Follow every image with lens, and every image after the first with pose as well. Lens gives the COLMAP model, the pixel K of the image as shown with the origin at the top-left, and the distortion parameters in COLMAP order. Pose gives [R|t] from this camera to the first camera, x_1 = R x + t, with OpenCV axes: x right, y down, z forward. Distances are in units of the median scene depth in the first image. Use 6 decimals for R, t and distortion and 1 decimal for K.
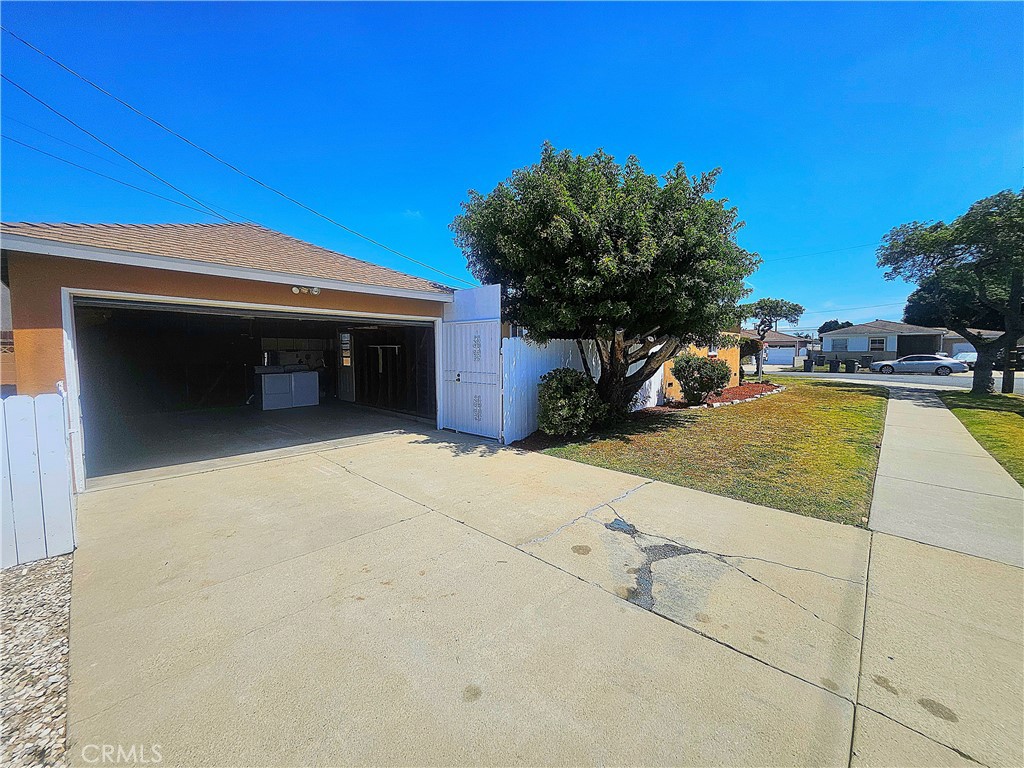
lens RADIAL K [[402.2, 0, 514.4], [0, 402.2, 378.3], [0, 0, 1]] dist [0.002621, -0.000834]
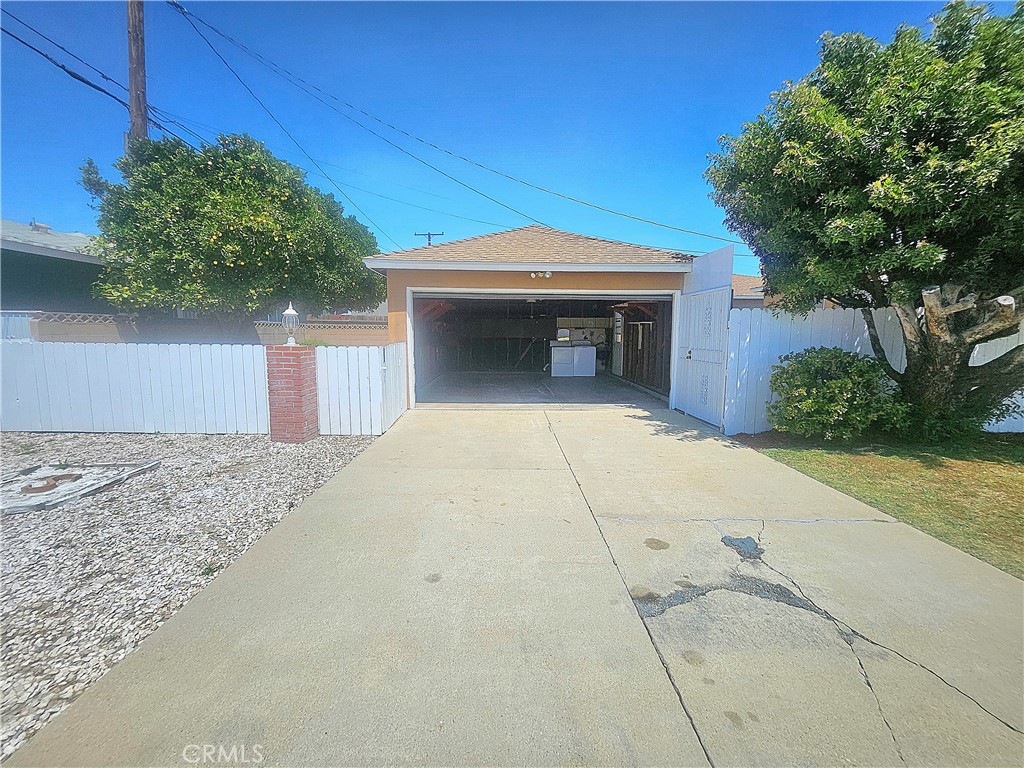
lens RADIAL K [[402.2, 0, 512.2], [0, 402.2, 379.5], [0, 0, 1]] dist [0.002621, -0.000834]
pose [[0.692080, 0.088255, -0.716405, 0.274842], [-0.053244, 0.996035, 0.071268, 0.011356], [0.719855, -0.011179, 0.694035, 0.084864]]
